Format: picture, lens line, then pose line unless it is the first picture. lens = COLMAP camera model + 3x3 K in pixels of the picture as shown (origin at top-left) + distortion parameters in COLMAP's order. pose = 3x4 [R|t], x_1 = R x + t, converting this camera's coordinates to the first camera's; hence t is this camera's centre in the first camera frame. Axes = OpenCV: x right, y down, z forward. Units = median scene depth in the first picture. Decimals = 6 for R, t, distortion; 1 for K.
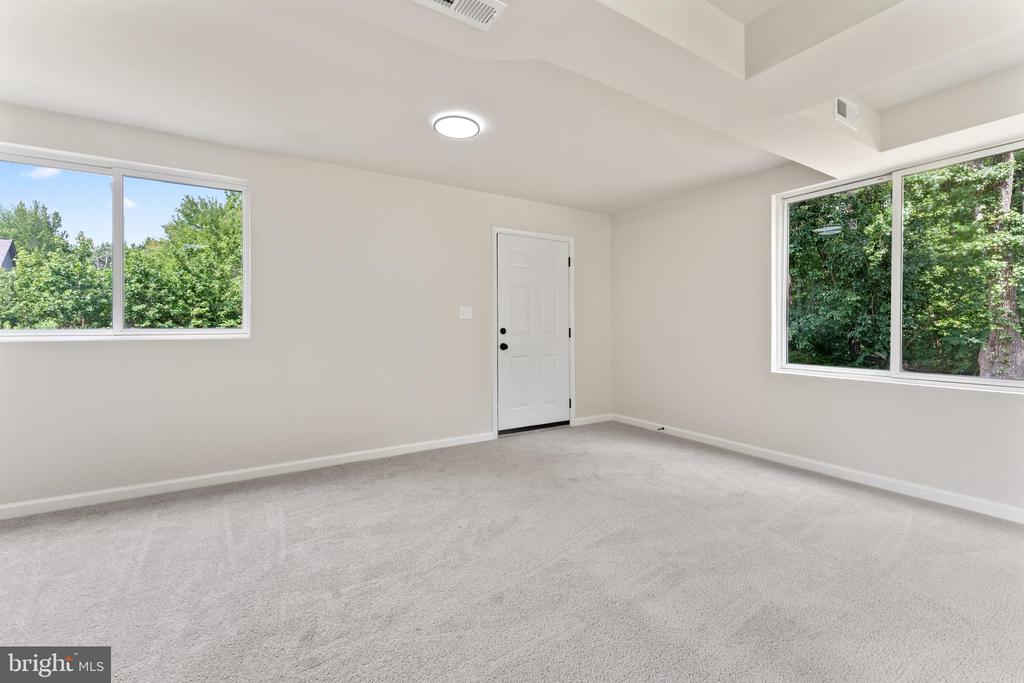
lens RADIAL K [[411.9, 0, 509.7], [0, 411.9, 331.9], [0, 0, 1]] dist [-0.002461, -0.000205]
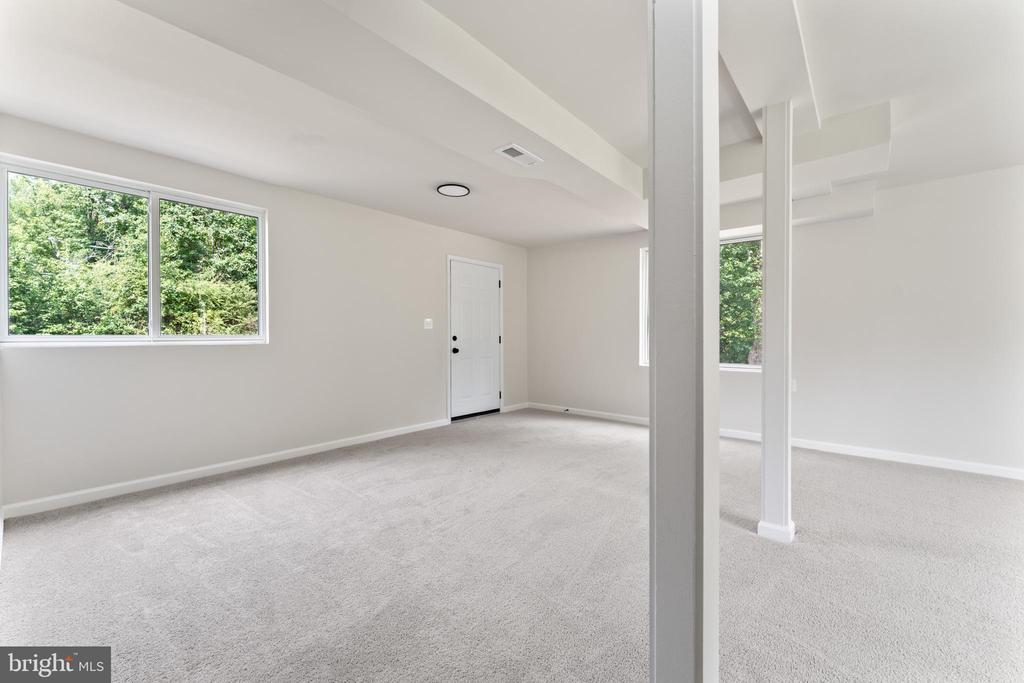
lens RADIAL K [[411.4, 0, 512.0], [0, 411.4, 341.5], [0, 0, 1]] dist [-0.000988, -0.000135]
pose [[0.947354, -0.000269, 0.320189, -0.235984], [-0.000808, 0.999994, 0.003230, 0.003331], [-0.320188, -0.003319, 0.947348, -0.228619]]
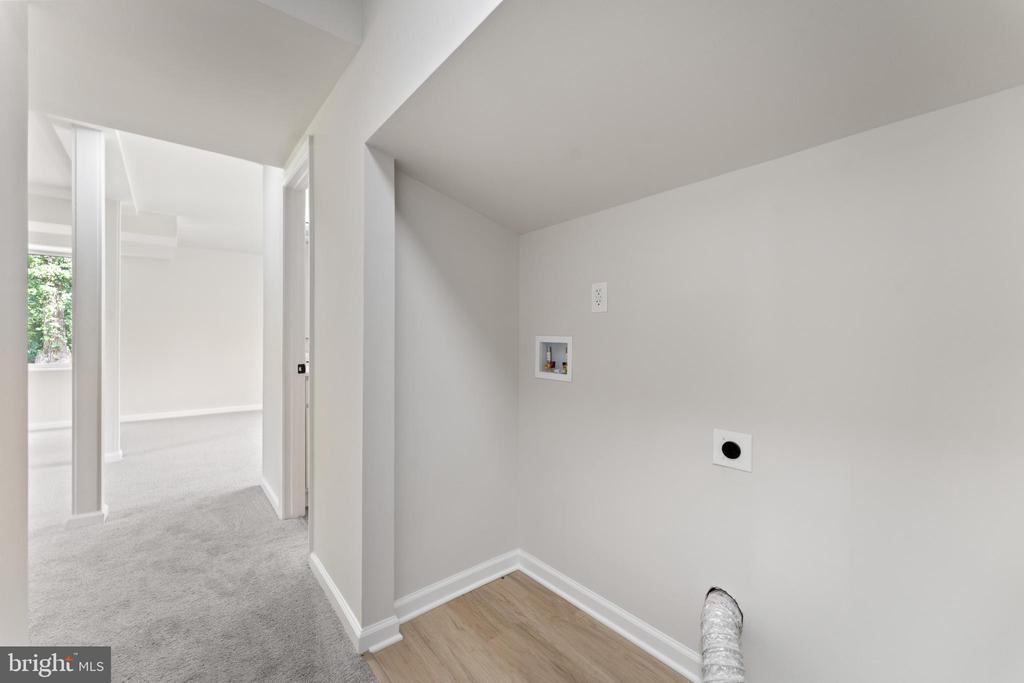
lens RADIAL K [[411.9, 0, 509.7], [0, 411.9, 331.9], [0, 0, 1]] dist [-0.002461, -0.000205]
pose [[-0.155579, 0.014814, 0.987712, -0.748972], [0.013047, 0.999831, -0.012941, 0.008916], [-0.987737, 0.010873, -0.155746, -0.544399]]
